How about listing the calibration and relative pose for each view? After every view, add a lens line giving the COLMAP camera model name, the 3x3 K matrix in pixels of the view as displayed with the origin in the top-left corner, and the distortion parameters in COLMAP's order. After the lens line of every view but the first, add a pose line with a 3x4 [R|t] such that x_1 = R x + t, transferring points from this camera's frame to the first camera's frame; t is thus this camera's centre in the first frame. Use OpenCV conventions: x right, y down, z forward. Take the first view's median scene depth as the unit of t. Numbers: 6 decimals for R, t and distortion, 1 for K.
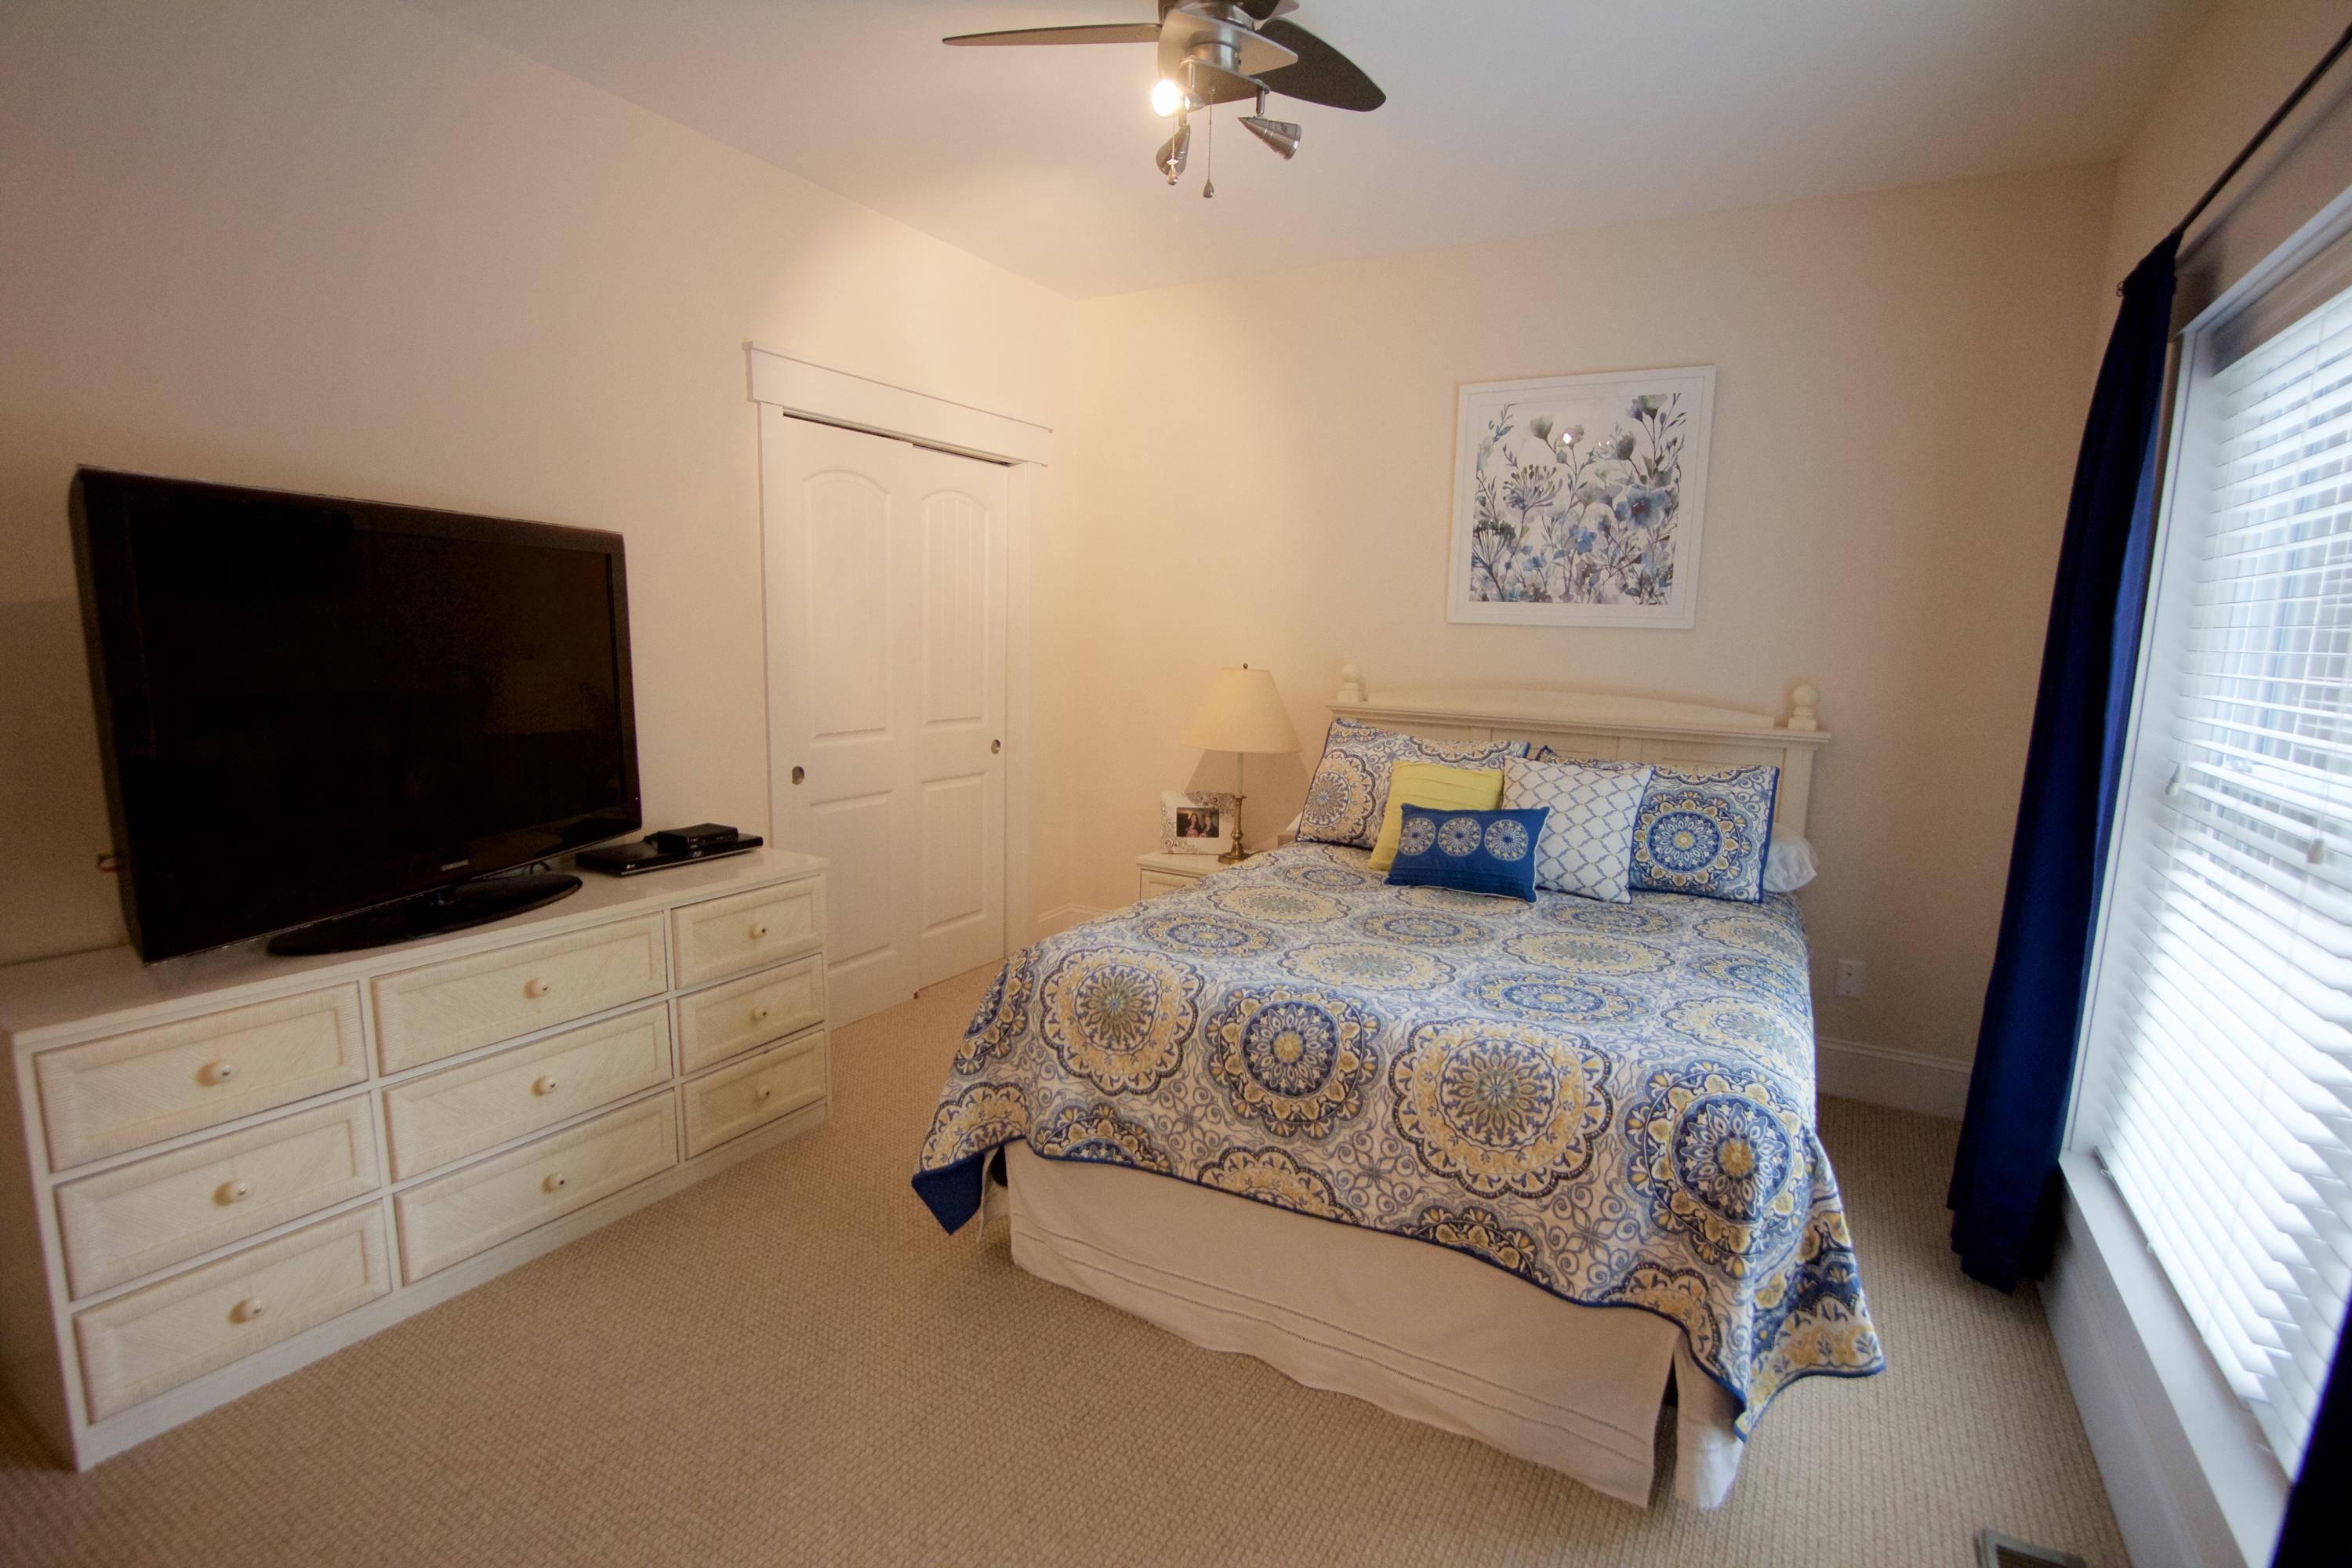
lens RADIAL K [[1091.6, 0, 1176.0], [0, 1091.6, 784.0], [0, 0, 1]] dist [-0.000793, -0.025903]
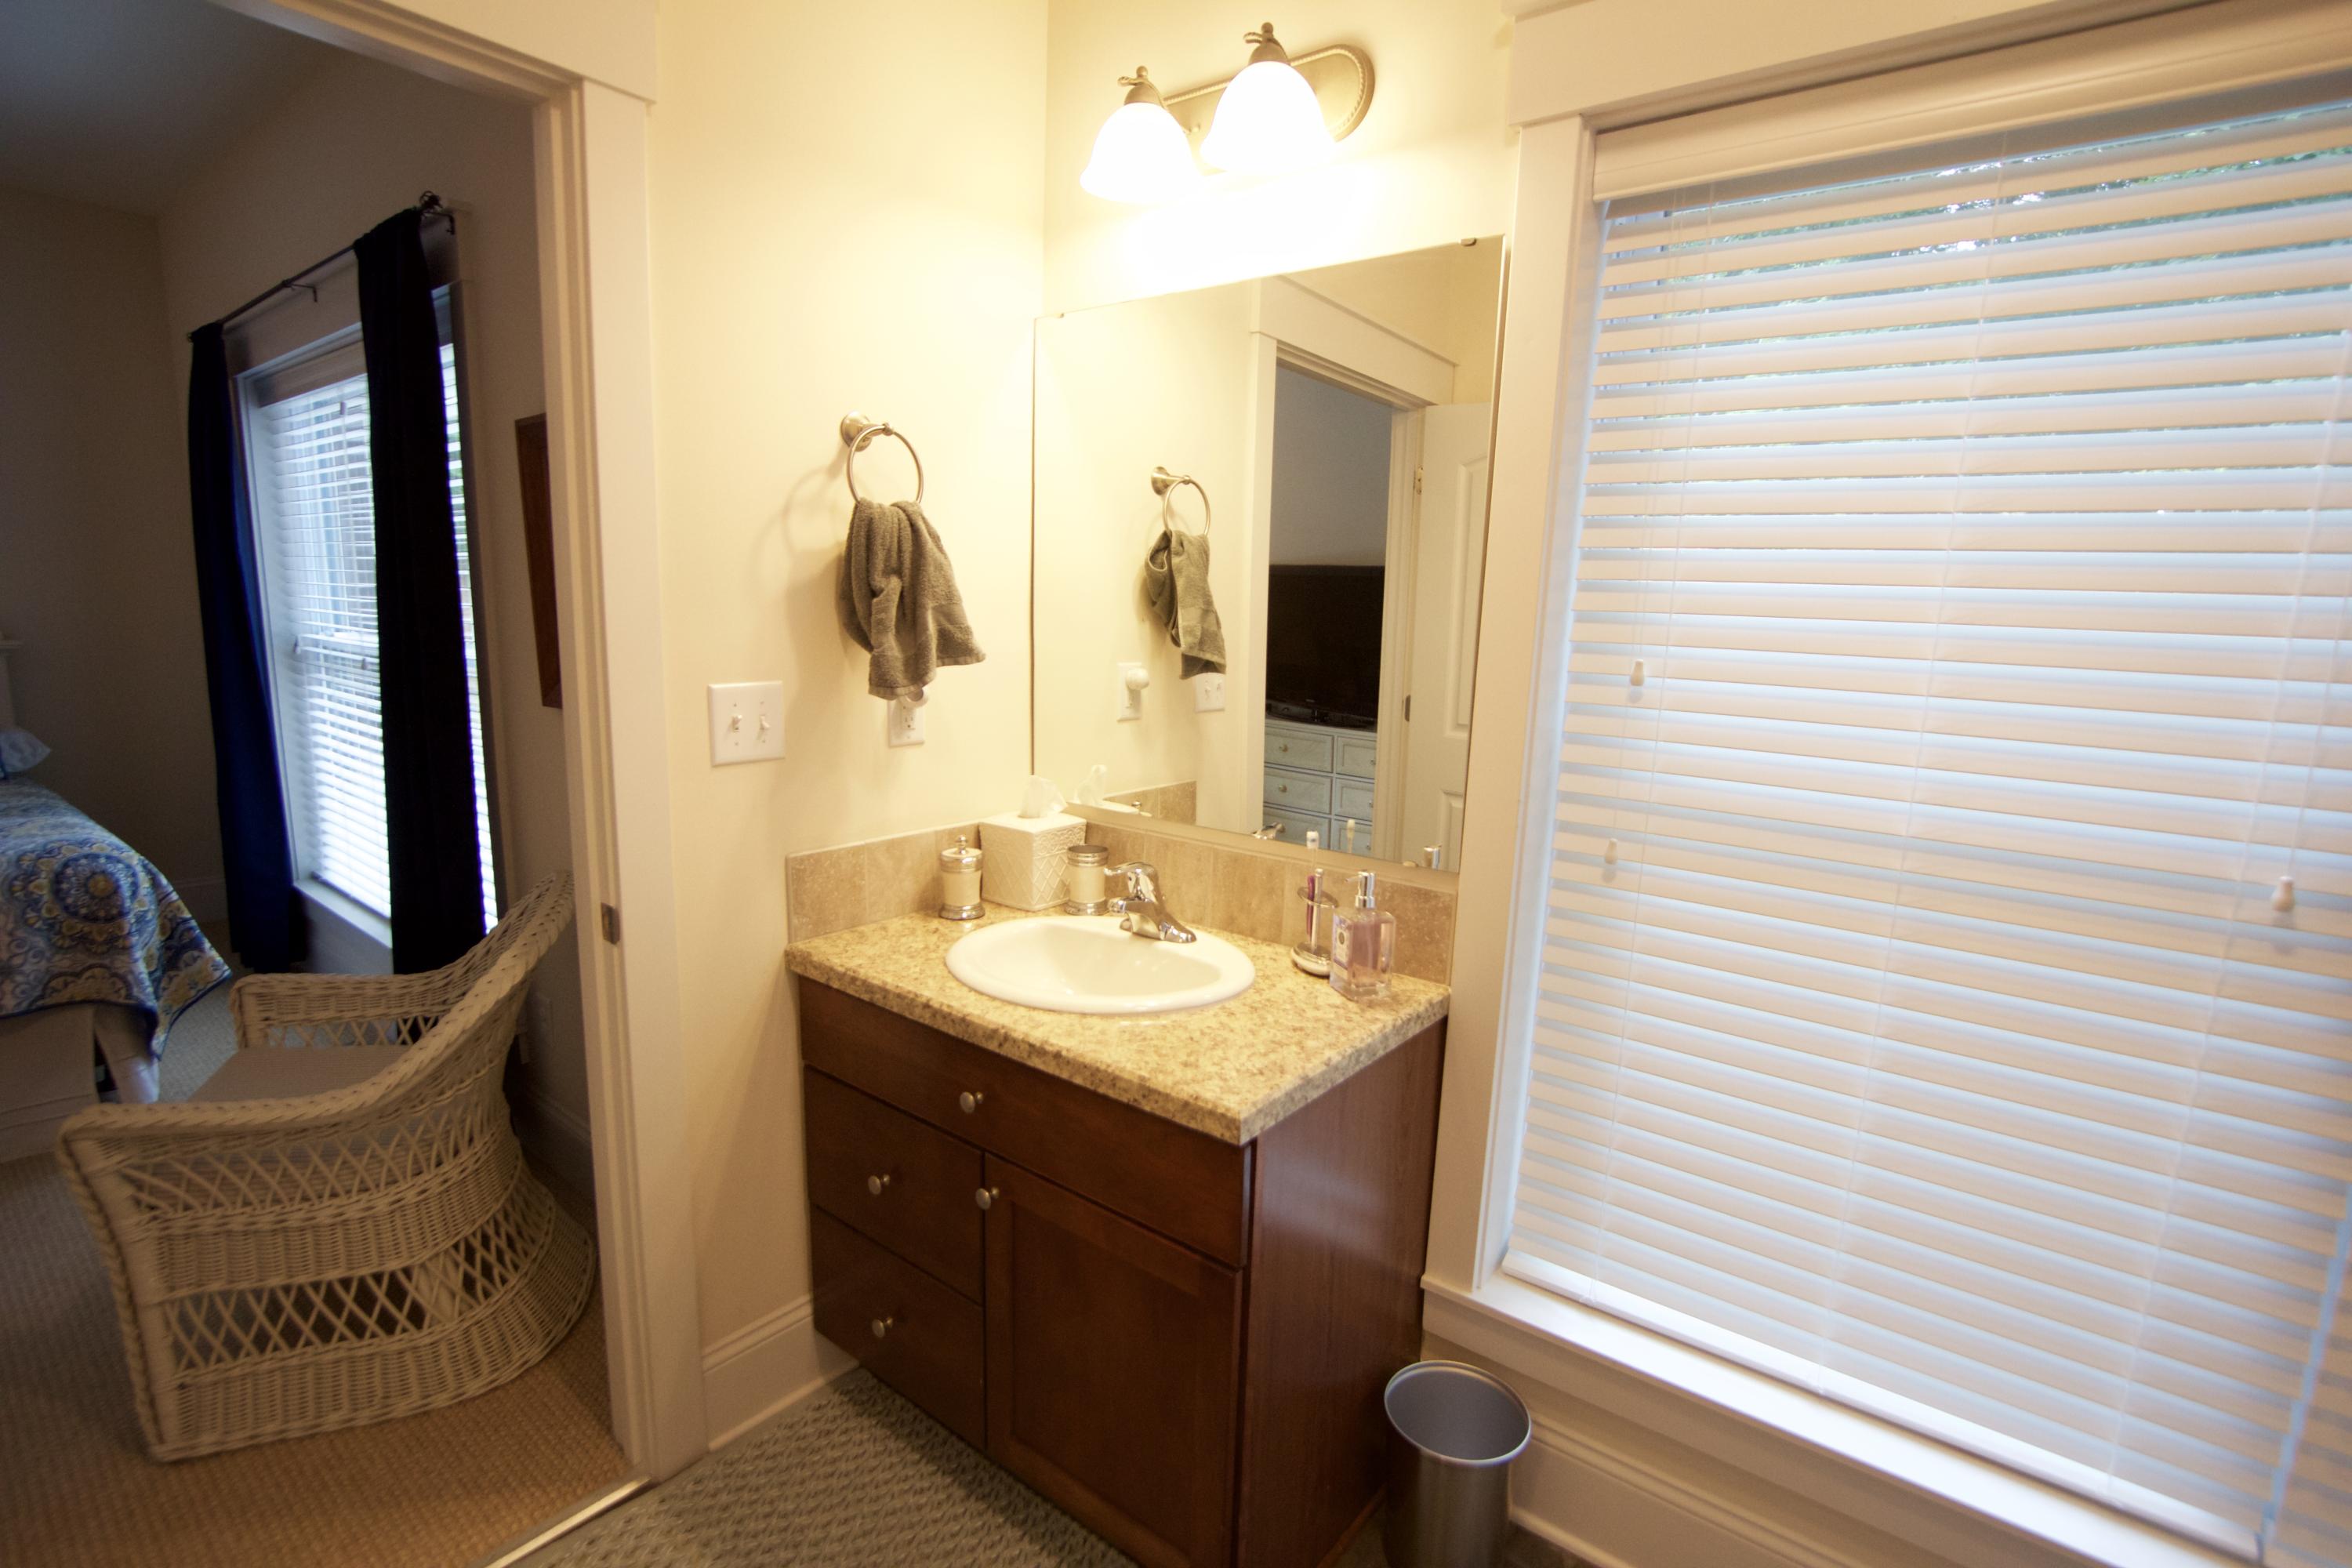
lens RADIAL K [[1100.4, 0, 1185.7], [0, 1100.4, 810.9], [0, 0, 1]] dist [-0.001649, -0.005031]
pose [[0.133348, -0.196934, 0.971306, -0.797097], [0.124403, 0.975633, 0.180733, 0.138862], [-0.983231, 0.096733, 0.154598, -0.814530]]
